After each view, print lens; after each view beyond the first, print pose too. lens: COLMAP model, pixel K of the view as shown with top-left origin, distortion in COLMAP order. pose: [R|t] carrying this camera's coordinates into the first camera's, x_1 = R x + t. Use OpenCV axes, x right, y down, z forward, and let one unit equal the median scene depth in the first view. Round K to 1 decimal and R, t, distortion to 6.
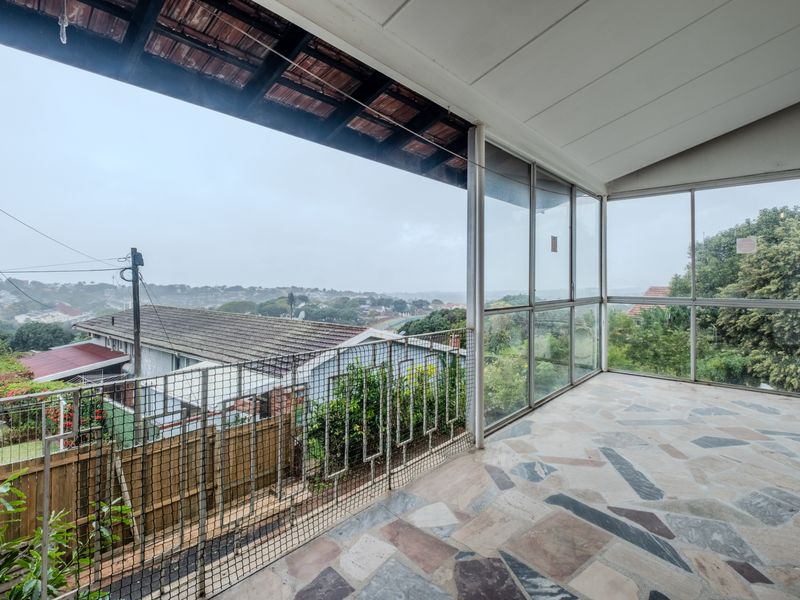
lens RADIAL K [[398.8, 0, 398.4], [0, 398.8, 299.2], [0, 0, 1]] dist [0.003434, -0.000756]
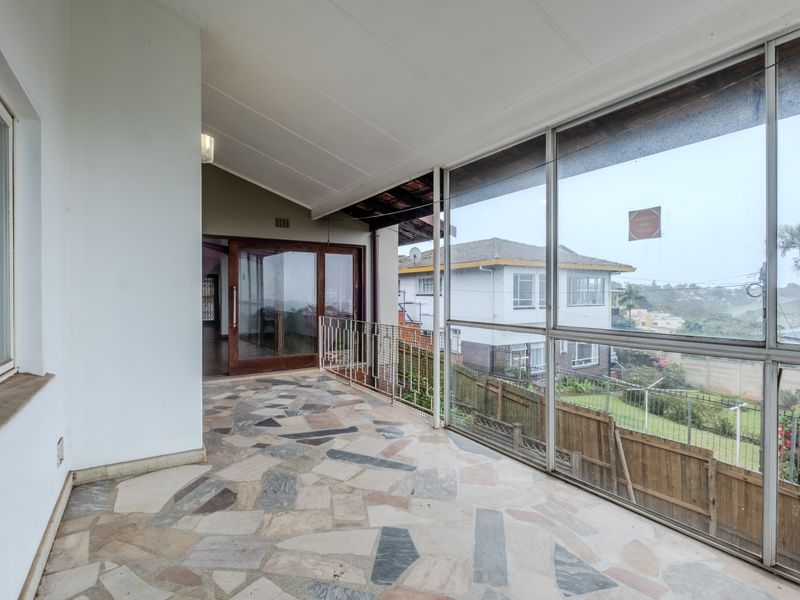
lens RADIAL K [[398.8, 0, 398.6], [0, 398.8, 296.2], [0, 0, 1]] dist [0.003434, -0.000756]
pose [[-0.256396, 0.007056, -0.966546, 1.800980], [-0.046840, 0.998708, 0.019716, -0.077672], [0.965436, 0.050328, -0.255734, 1.469202]]
